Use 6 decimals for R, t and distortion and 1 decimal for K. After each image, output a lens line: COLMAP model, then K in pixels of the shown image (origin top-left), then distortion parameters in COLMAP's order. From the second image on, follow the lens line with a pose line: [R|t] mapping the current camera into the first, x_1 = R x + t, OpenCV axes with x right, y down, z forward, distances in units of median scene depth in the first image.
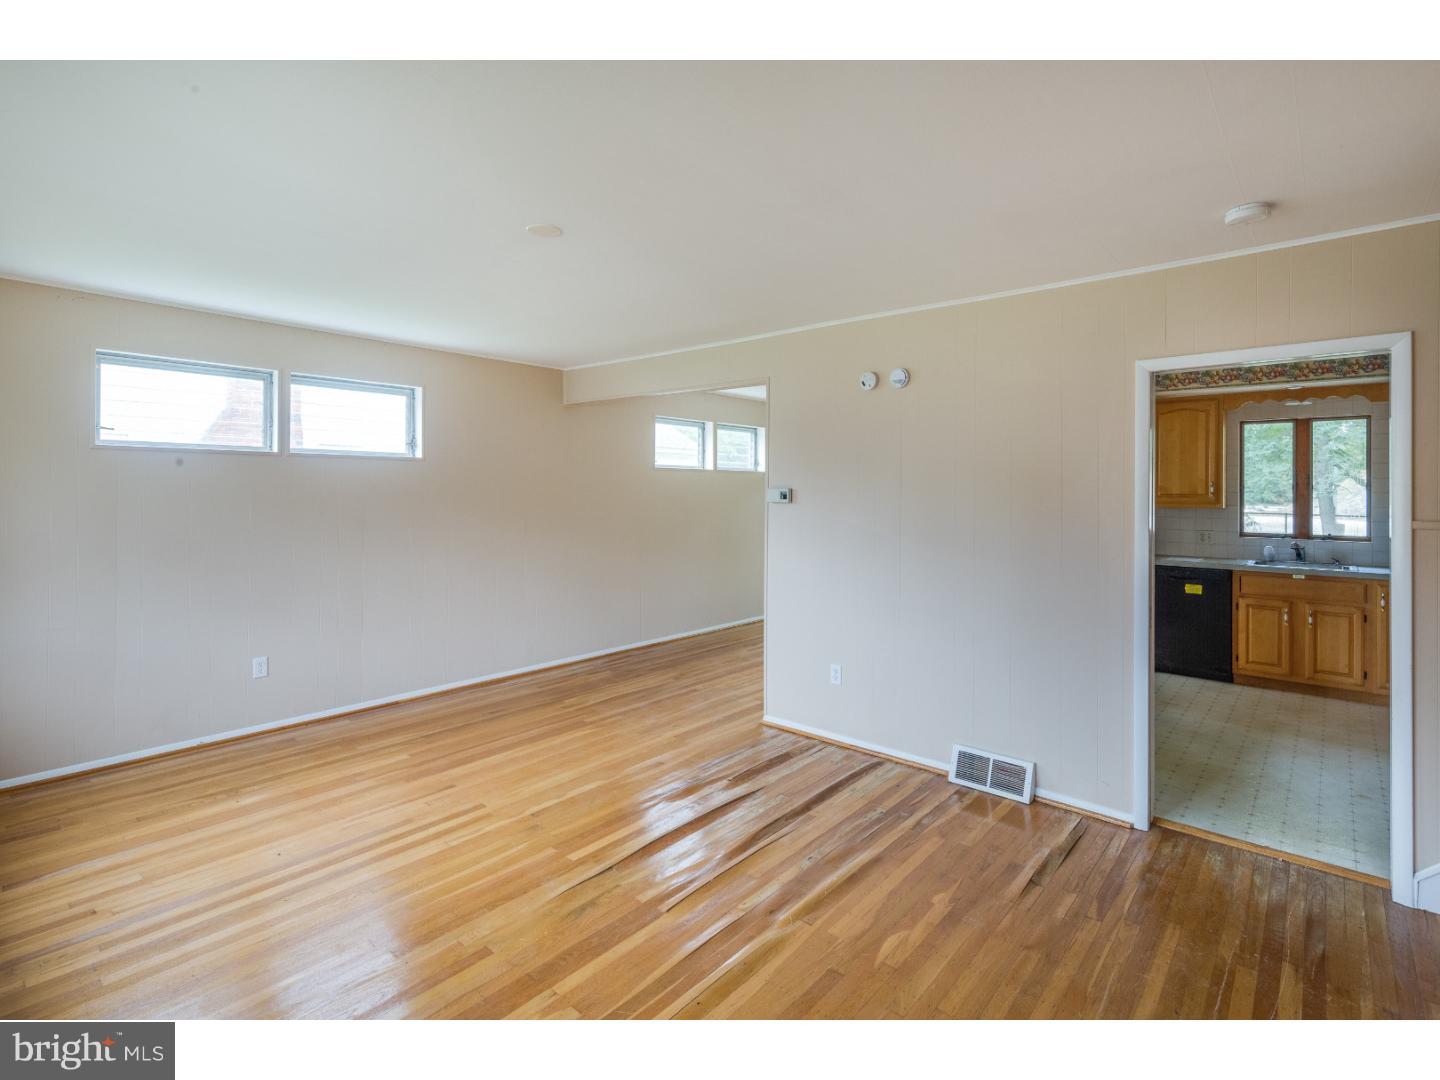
lens RADIAL K [[690.6, 0, 709.1], [0, 690.6, 483.4], [0, 0, 1]] dist [0.004044, -0.000200]
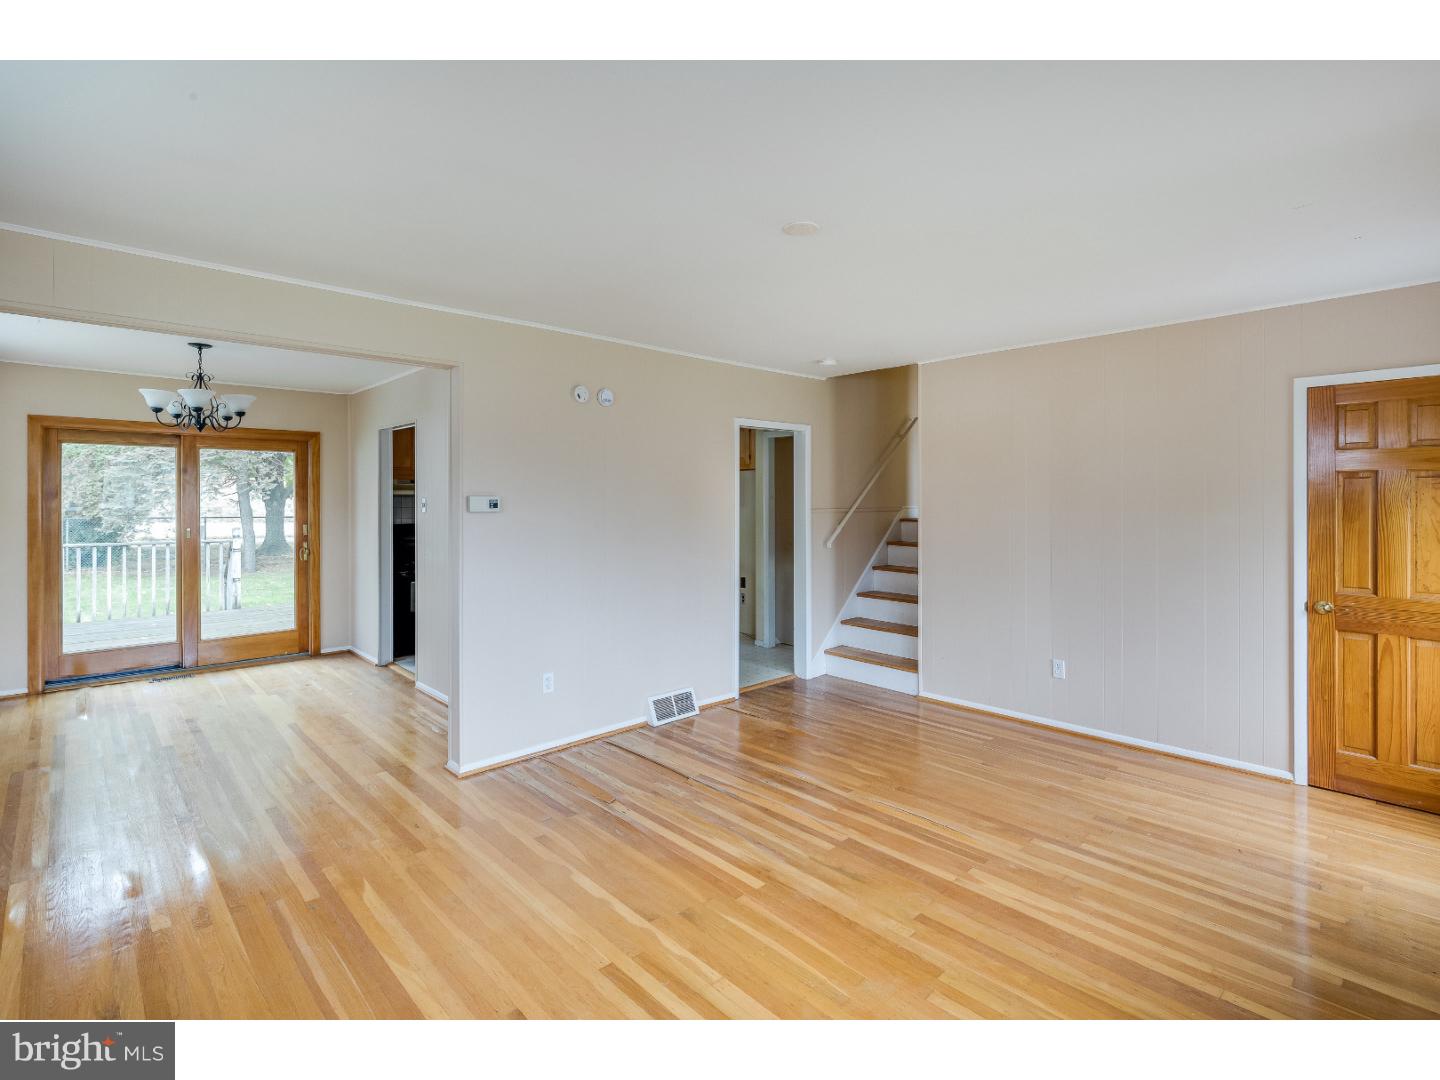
lens RADIAL K [[697.3, 0, 721.0], [0, 697.3, 498.0], [0, 0, 1]] dist [0.003919, -0.000901]
pose [[0.096395, -0.007737, 0.995313, -0.930884], [-0.008074, 0.999931, 0.008554, 0.000100], [-0.995310, -0.008861, 0.096326, 0.776484]]
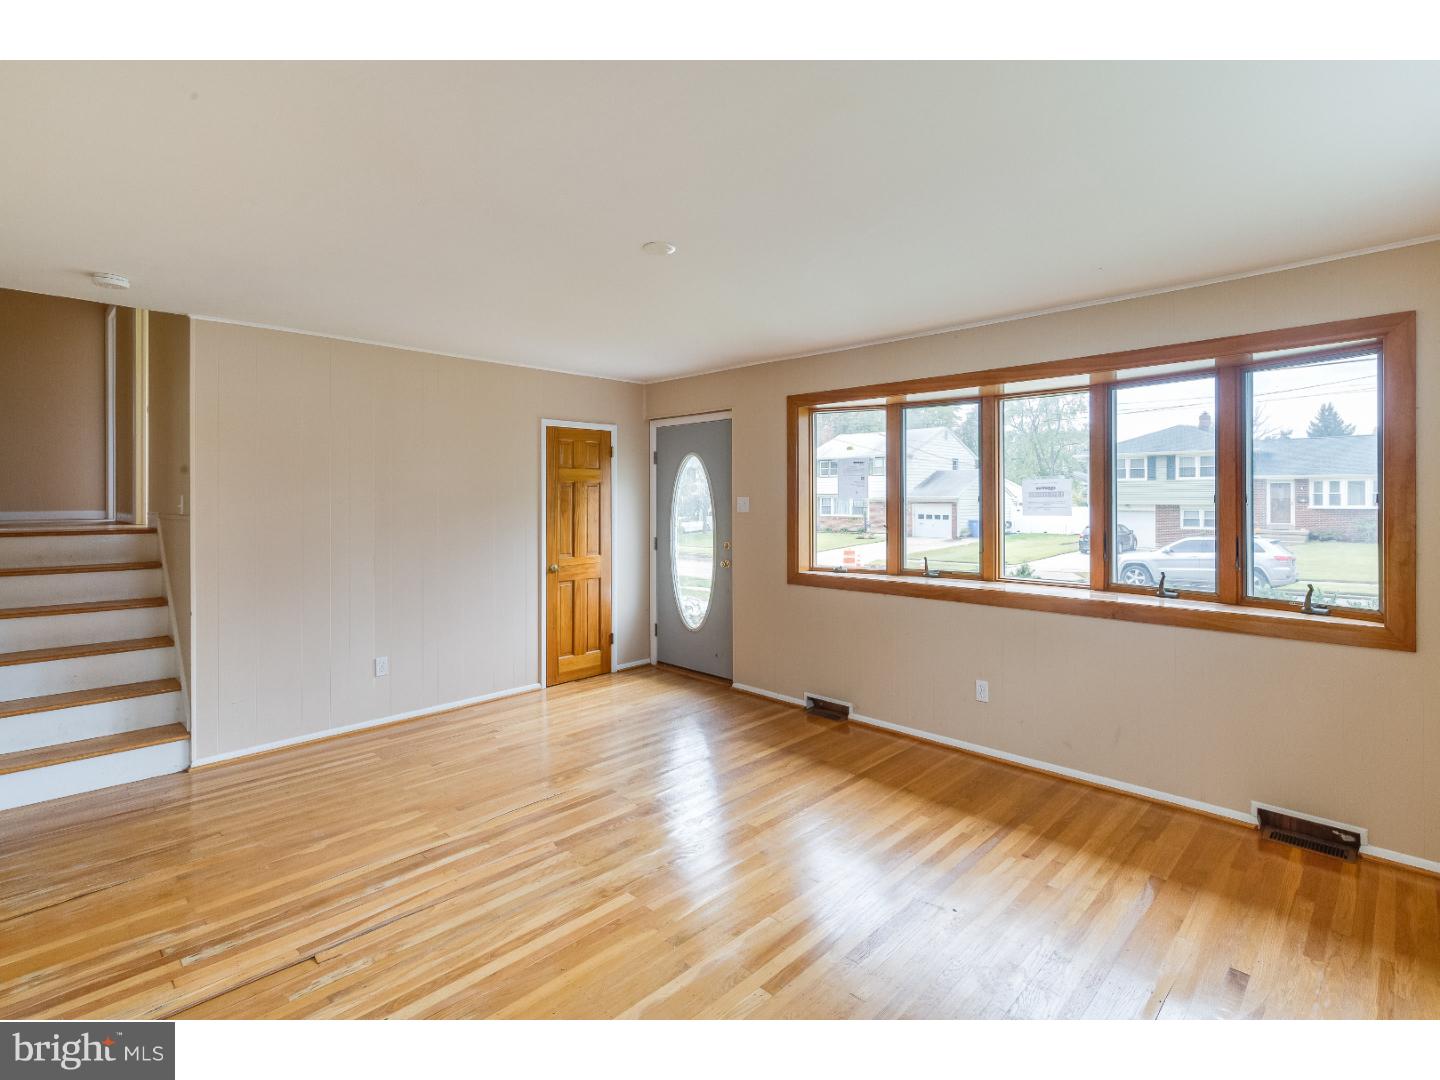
lens RADIAL K [[697.3, 0, 721.0], [0, 697.3, 498.0], [0, 0, 1]] dist [0.003919, -0.000901]
pose [[-0.998578, -0.004833, 0.053088, -0.296540], [-0.005258, 0.999955, -0.007875, 0.012058], [-0.053048, -0.008143, -0.998559, 1.553251]]
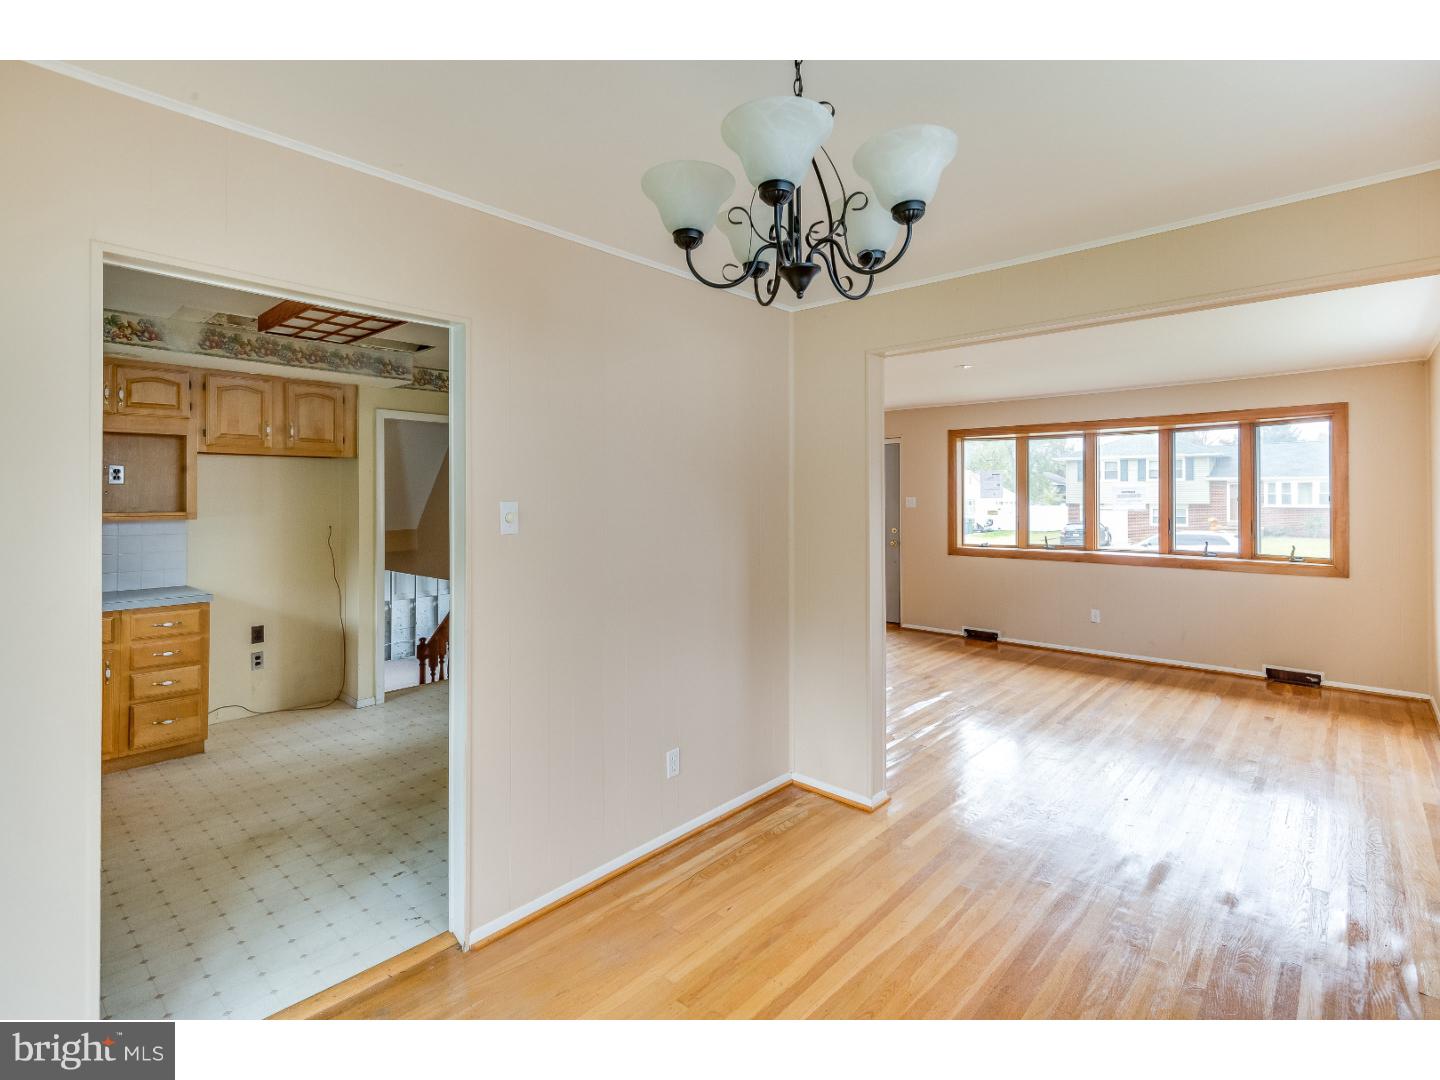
lens RADIAL K [[686.1, 0, 722.7], [0, 686.1, 493.3], [0, 0, 1]] dist [0.000045, 0.000225]
pose [[-0.999825, -0.006517, 0.017548, 0.292112], [-0.006750, 0.999889, -0.013261, 0.018921], [-0.017460, -0.013377, -0.999758, 2.234035]]
